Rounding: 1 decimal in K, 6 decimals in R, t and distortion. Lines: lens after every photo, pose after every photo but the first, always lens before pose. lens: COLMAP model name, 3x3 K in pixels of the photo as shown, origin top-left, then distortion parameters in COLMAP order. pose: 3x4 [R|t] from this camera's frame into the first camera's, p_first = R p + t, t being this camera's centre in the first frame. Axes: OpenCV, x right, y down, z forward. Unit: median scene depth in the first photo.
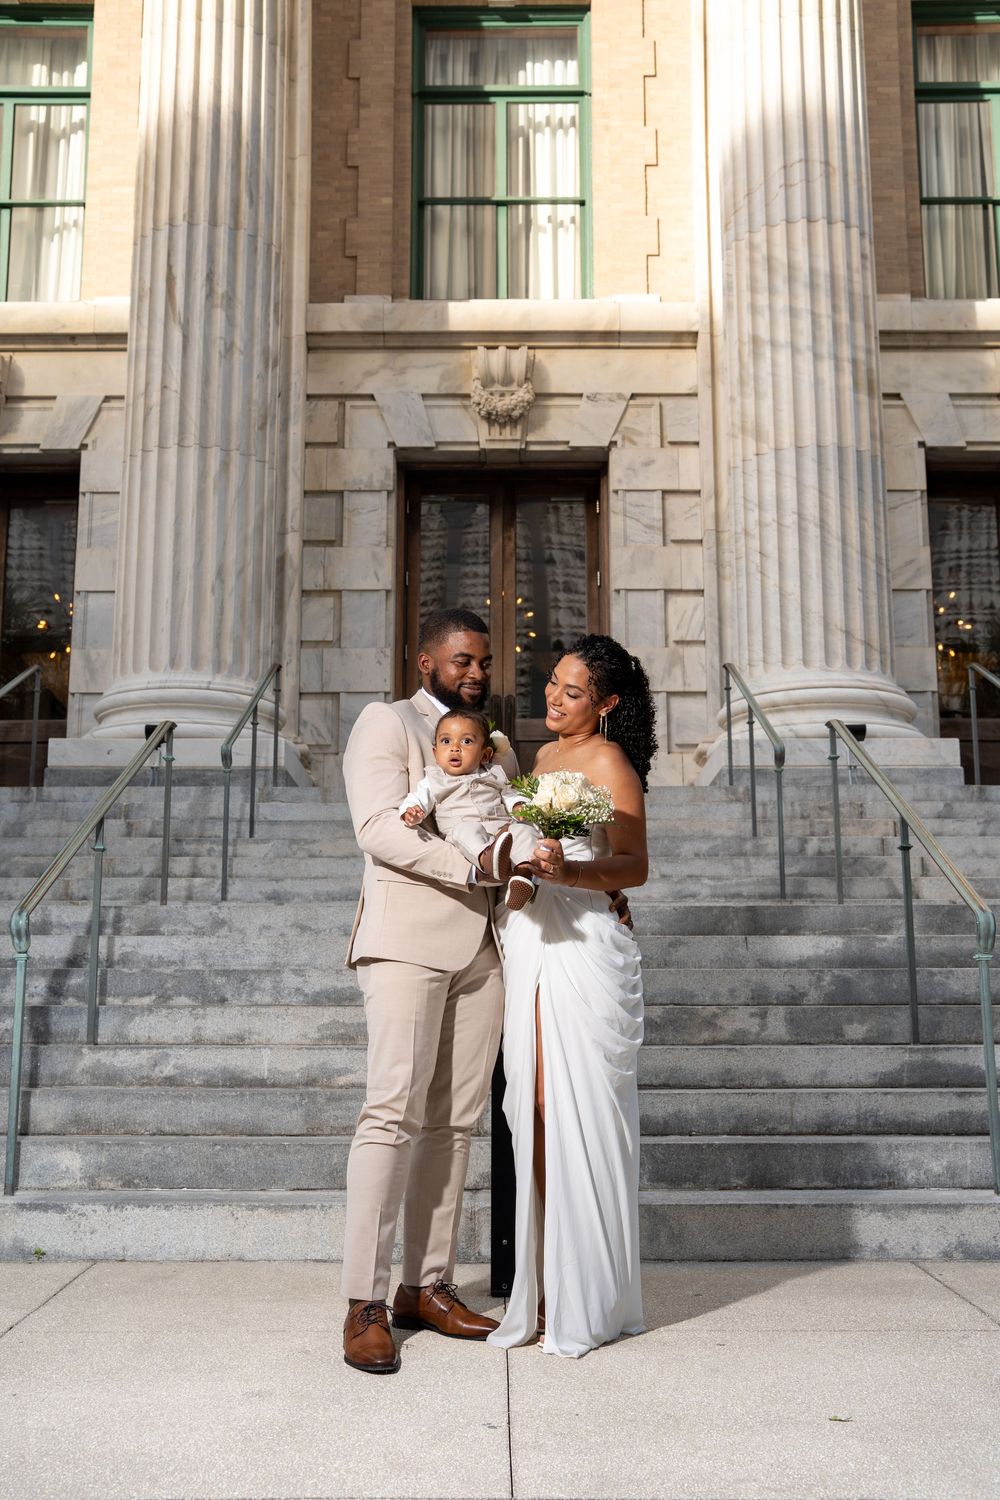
lens RADIAL K [[1510.6, 0, 483.3], [0, 1510.6, 714.6], [0, 0, 1]] dist [-0.042021, 0.000000]
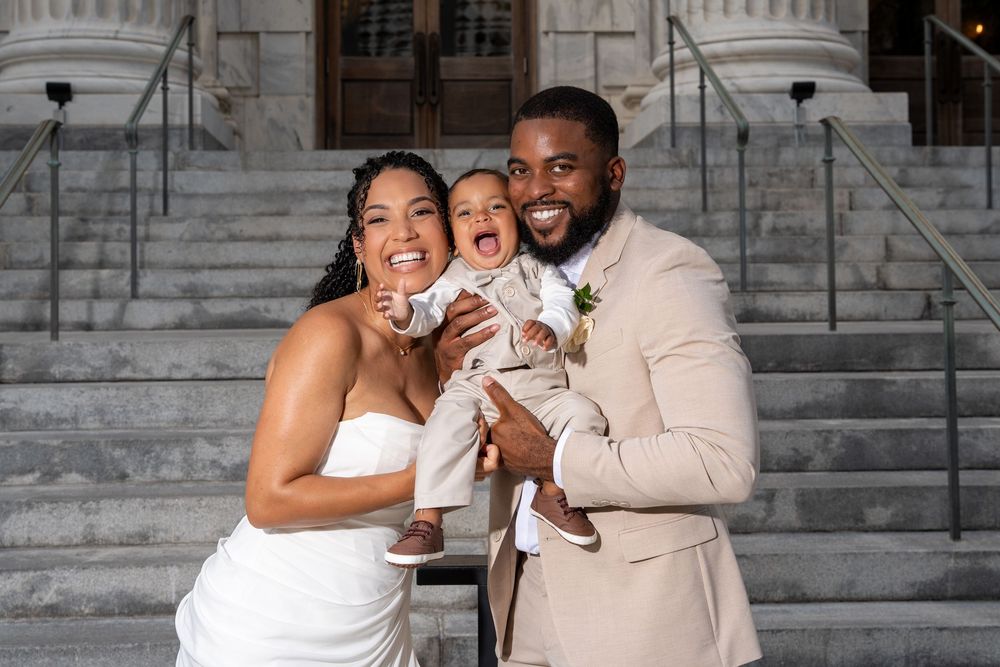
lens RADIAL K [[1345.4, 0, 473.1], [0, 1345.4, 237.7], [0, 0, 1]] dist [0.043530, 0.000000]
pose [[0.998280, -0.008079, 0.058075, -0.012645], [-0.001672, 0.986137, 0.165925, -0.038204], [-0.058611, -0.165737, 0.984427, 0.159880]]
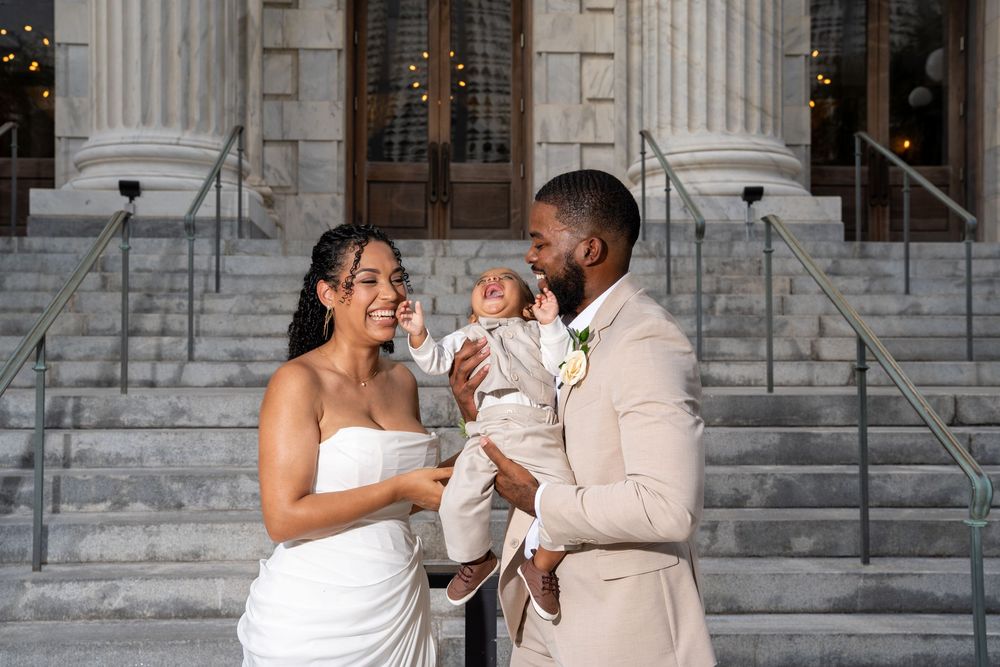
lens RADIAL K [[1145.0, 0, 480.3], [0, 1145.0, 312.3], [0, 0, 1]] dist [0.044316, 0.000000]
pose [[0.998282, 0.002569, 0.058534, -0.009983], [-0.012012, 0.986791, 0.161553, -0.038113], [-0.057346, -0.161978, 0.985127, 0.146287]]
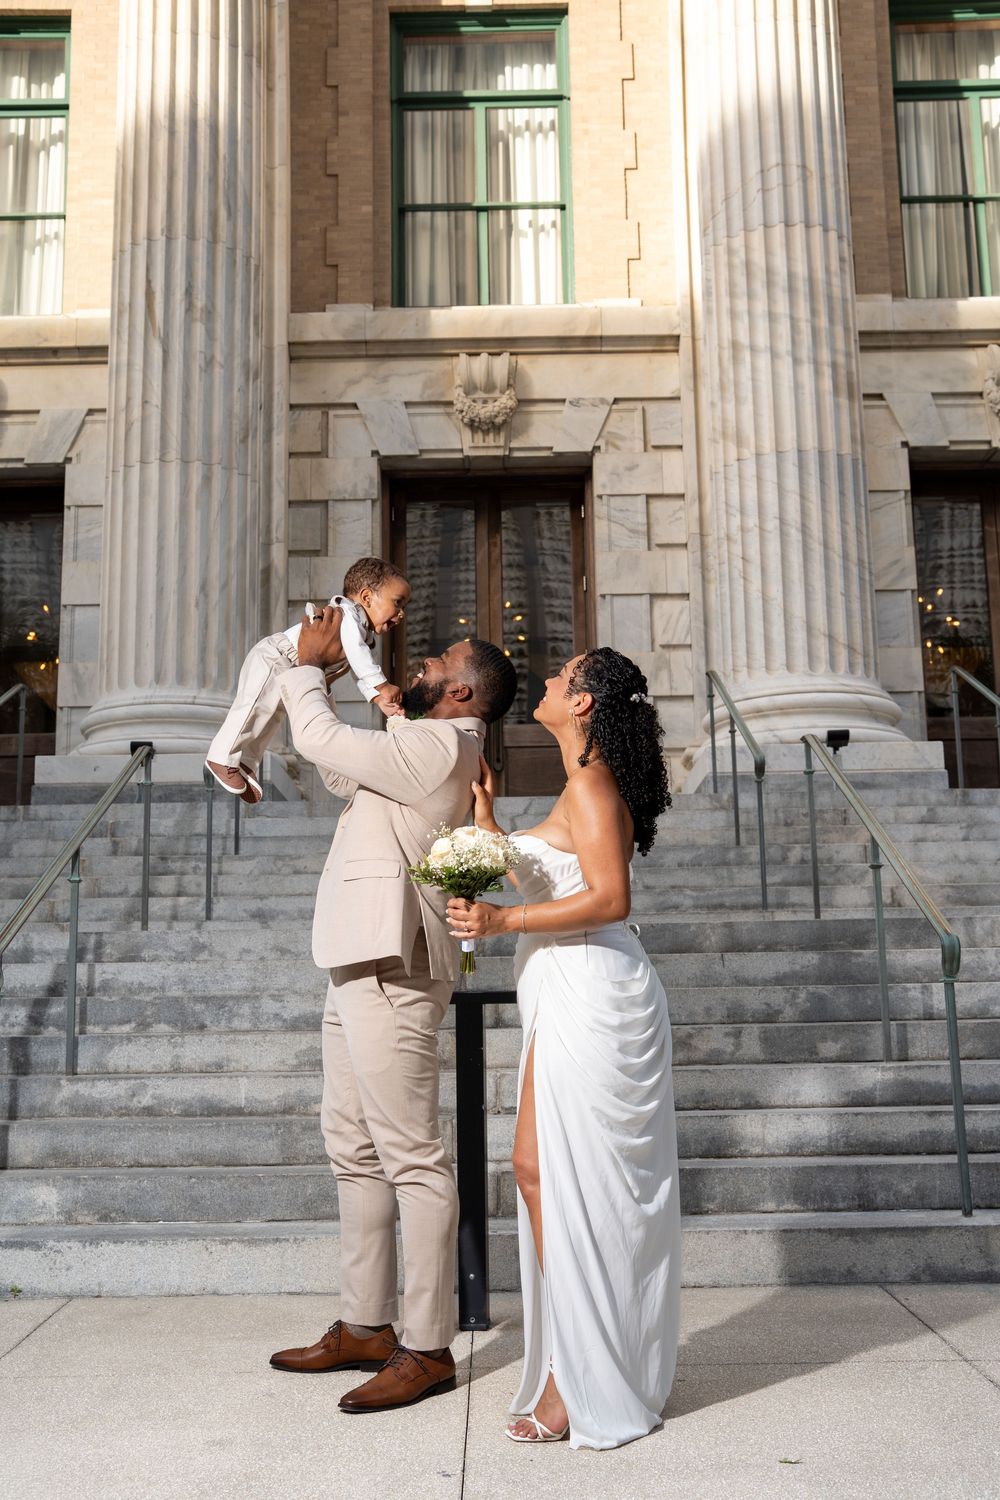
lens RADIAL K [[1510.6, 0, 484.8], [0, 1510.6, 717.3], [0, 0, 1]] dist [-0.042021, 0.000000]
pose [[0.999866, -0.016301, 0.001490, 0.010416], [0.016292, 0.999851, 0.005732, -0.011605], [-0.001583, -0.005707, 0.999982, -0.002897]]
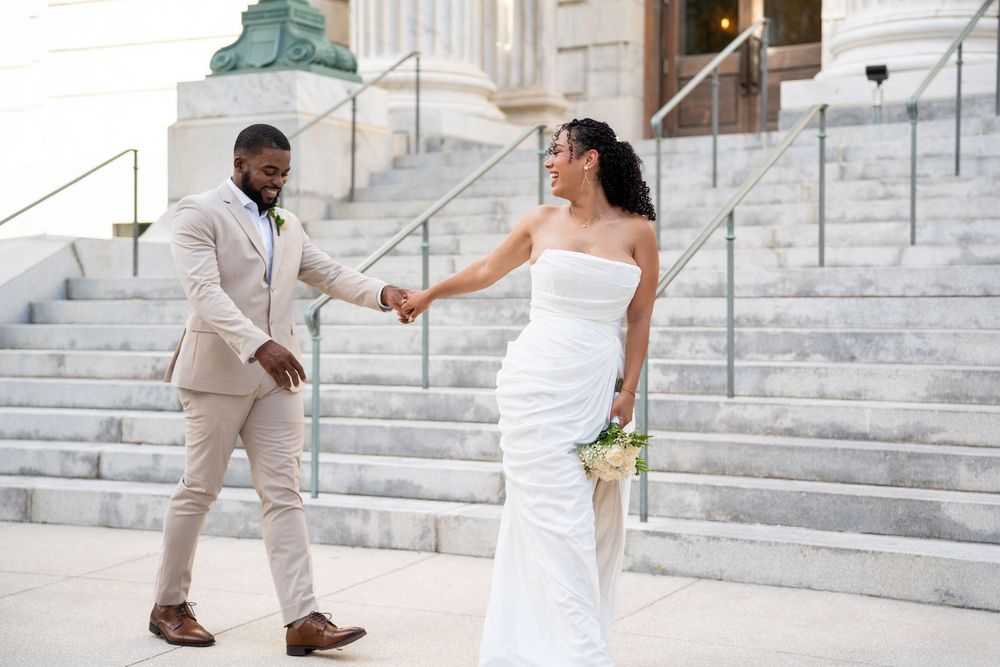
lens RADIAL K [[1571.4, 0, 493.0], [0, 1571.4, 265.8], [0, 0, 1]] dist [0.157107, 0.000000]
pose [[0.853655, -0.015577, -0.520606, 0.129883], [0.111221, 0.981949, 0.152993, -0.055089], [0.508825, -0.188505, 0.839978, -0.080919]]
